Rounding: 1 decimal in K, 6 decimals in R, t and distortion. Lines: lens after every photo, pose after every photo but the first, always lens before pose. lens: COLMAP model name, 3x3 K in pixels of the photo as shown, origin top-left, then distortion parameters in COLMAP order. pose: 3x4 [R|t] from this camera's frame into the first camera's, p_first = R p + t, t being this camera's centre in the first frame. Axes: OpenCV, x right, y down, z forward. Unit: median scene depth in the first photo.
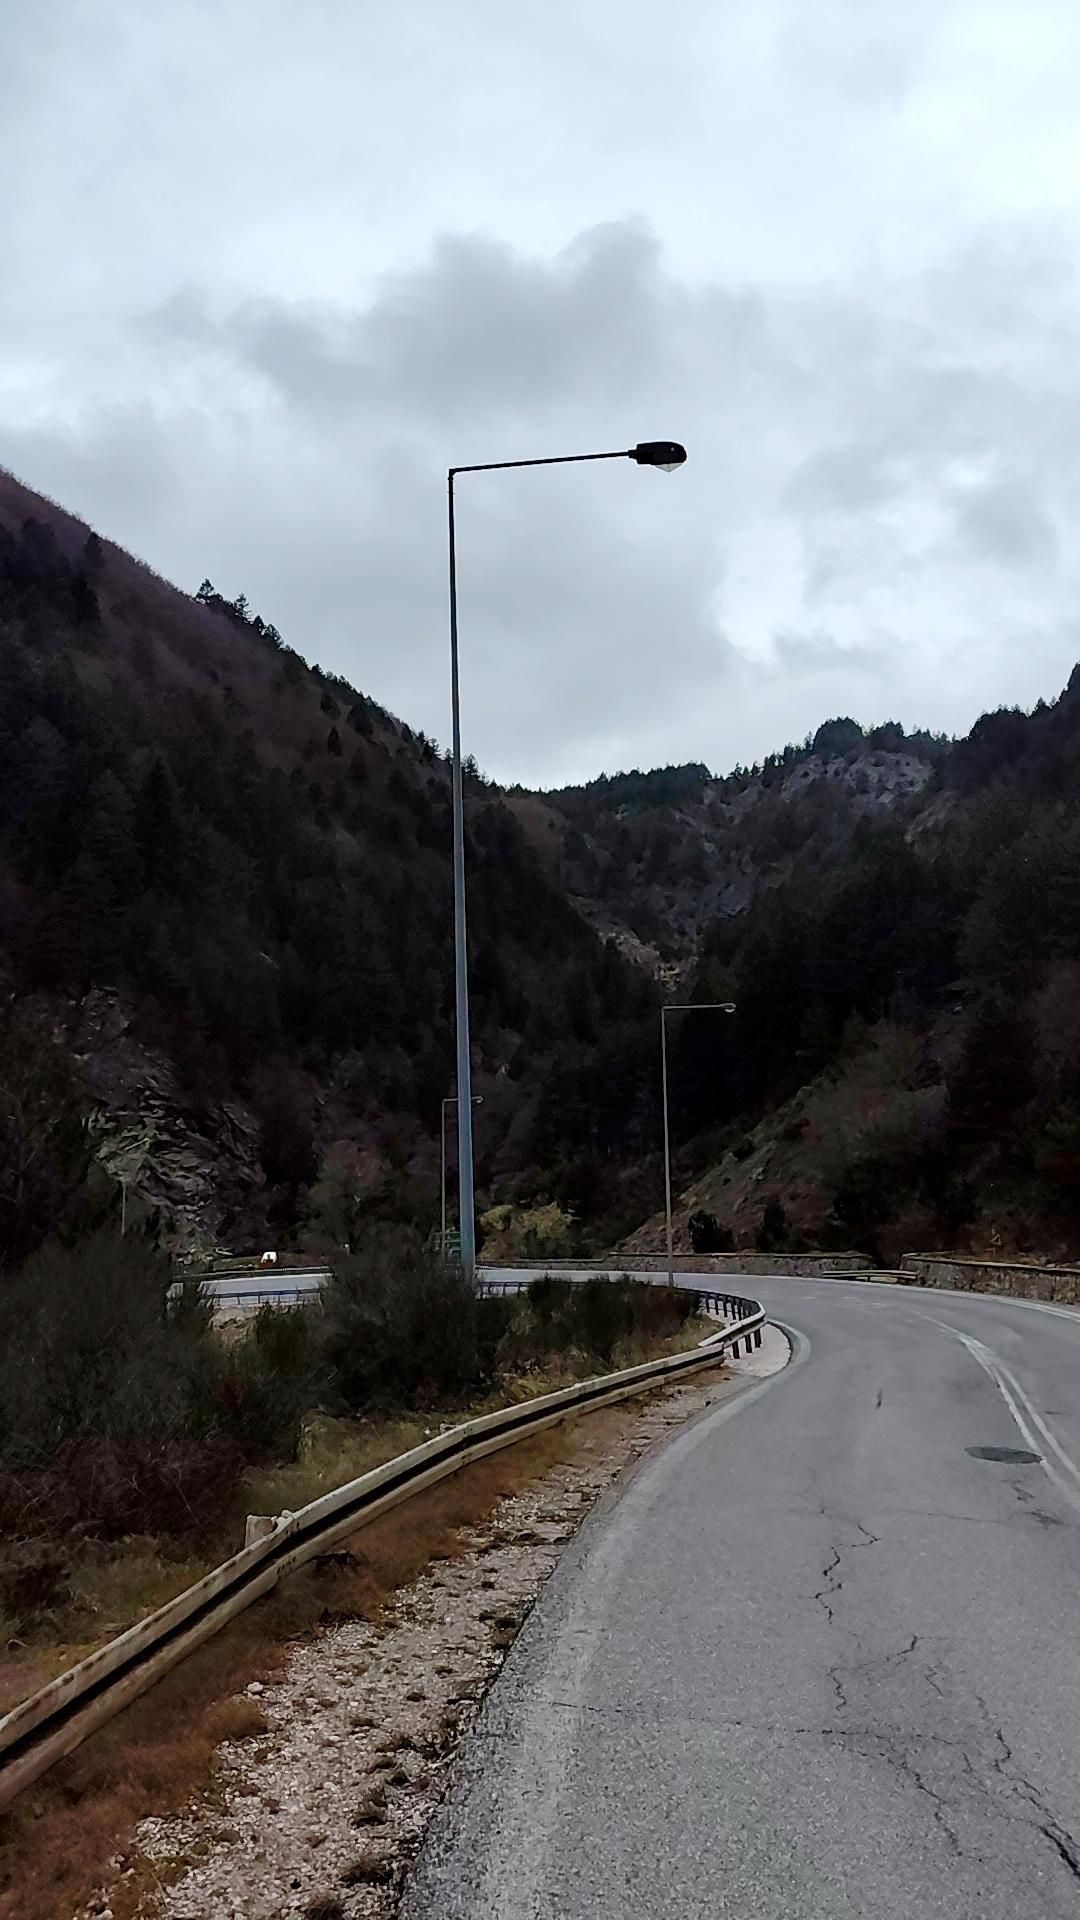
lens RADIAL K [[1341.3, 0, 547.0], [0, 1341.3, 952.5], [0, 0, 1]] dist [0.071632, 0.001437]
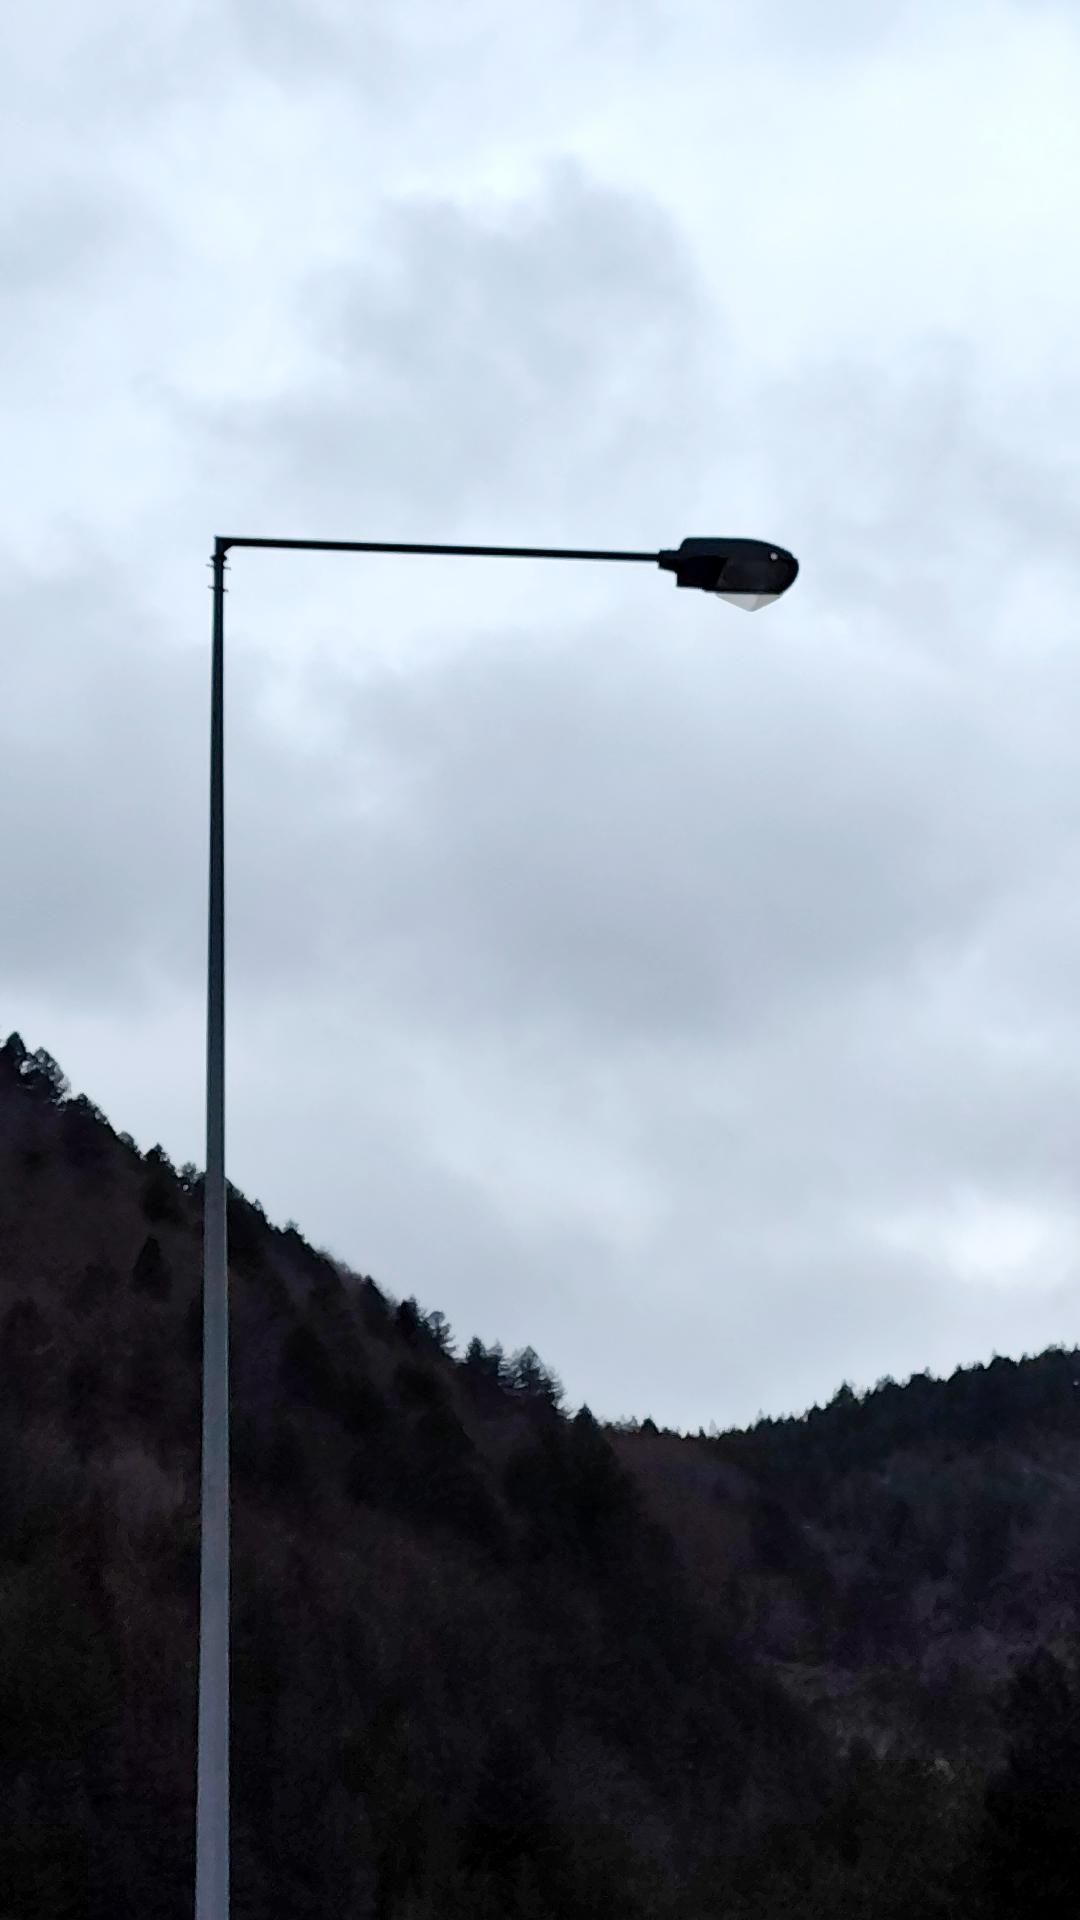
lens RADIAL K [[2983.7, 0, 545.2], [0, 2983.7, 924.0], [0, 0, 1]] dist [0.020249, 0.133414]
pose [[0.996713, -0.057340, -0.057234, 0.025726], [0.037318, 0.951985, -0.303861, 0.031356], [0.071909, 0.300726, 0.950996, 0.137088]]
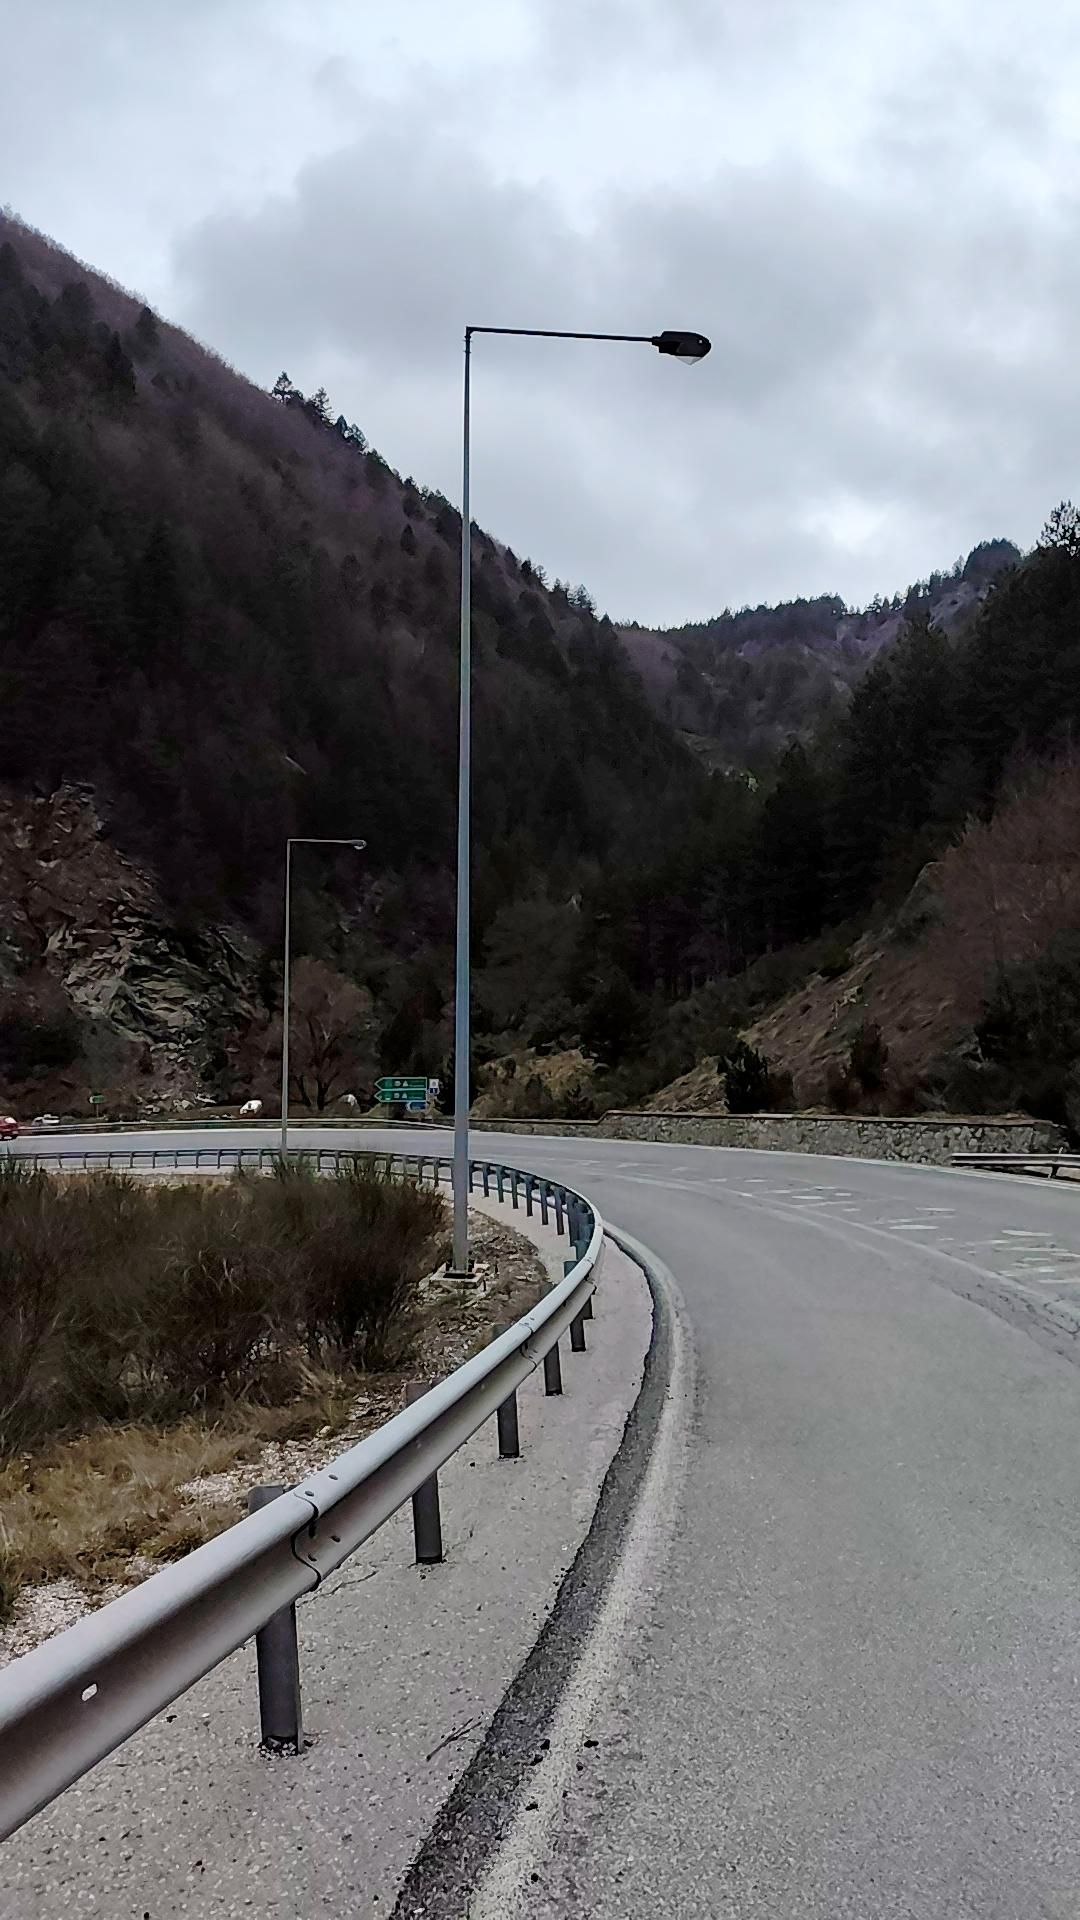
lens RADIAL K [[1341.3, 0, 547.0], [0, 1341.3, 952.5], [0, 0, 1]] dist [0.071632, 0.001437]
pose [[0.995449, 0.019443, -0.093293, 0.026236], [-0.010179, 0.995058, 0.098774, 0.029987], [0.094752, -0.097375, 0.990727, 0.129987]]
